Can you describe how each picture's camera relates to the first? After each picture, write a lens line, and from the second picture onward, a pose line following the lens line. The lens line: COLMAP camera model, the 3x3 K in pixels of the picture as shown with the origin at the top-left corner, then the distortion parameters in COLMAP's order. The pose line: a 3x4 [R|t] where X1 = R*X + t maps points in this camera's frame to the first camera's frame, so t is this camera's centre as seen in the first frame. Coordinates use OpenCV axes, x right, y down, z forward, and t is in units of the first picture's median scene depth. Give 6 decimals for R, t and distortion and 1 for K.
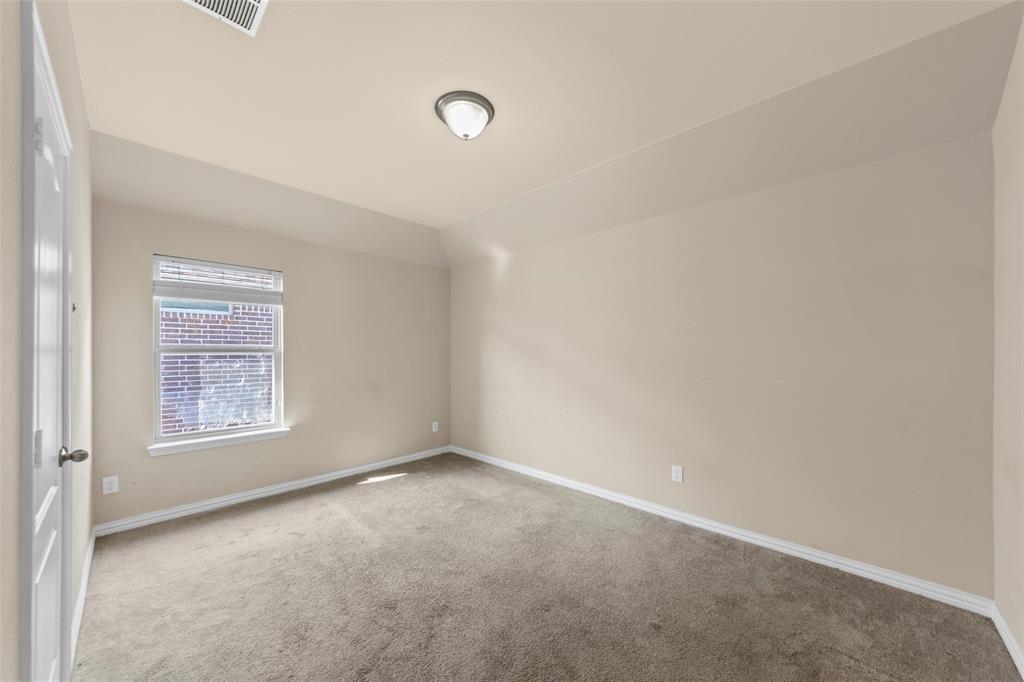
lens RADIAL K [[366.7, 0, 511.1], [0, 366.7, 347.8], [0, 0, 1]] dist [-0.001439, -0.000206]
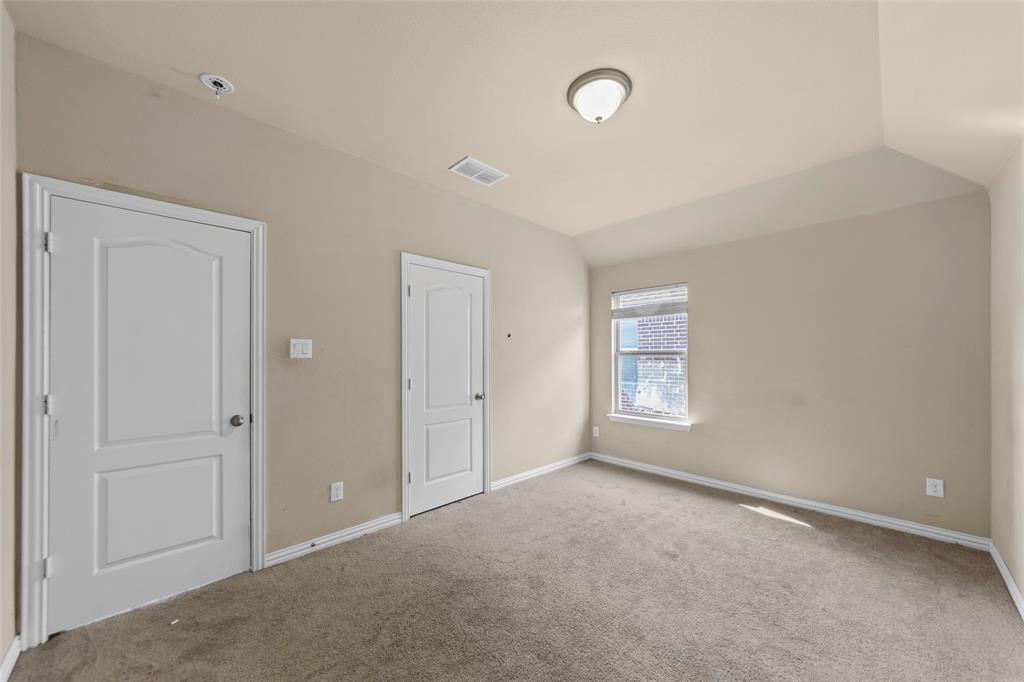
lens RADIAL K [[366.7, 0, 514.3], [0, 366.7, 353.8], [0, 0, 1]] dist [-0.001439, -0.000206]
pose [[-0.034533, -0.006407, -0.999383, 0.511402], [0.012601, 0.999897, -0.006846, 0.009469], [0.999324, -0.012829, -0.034449, 0.525215]]
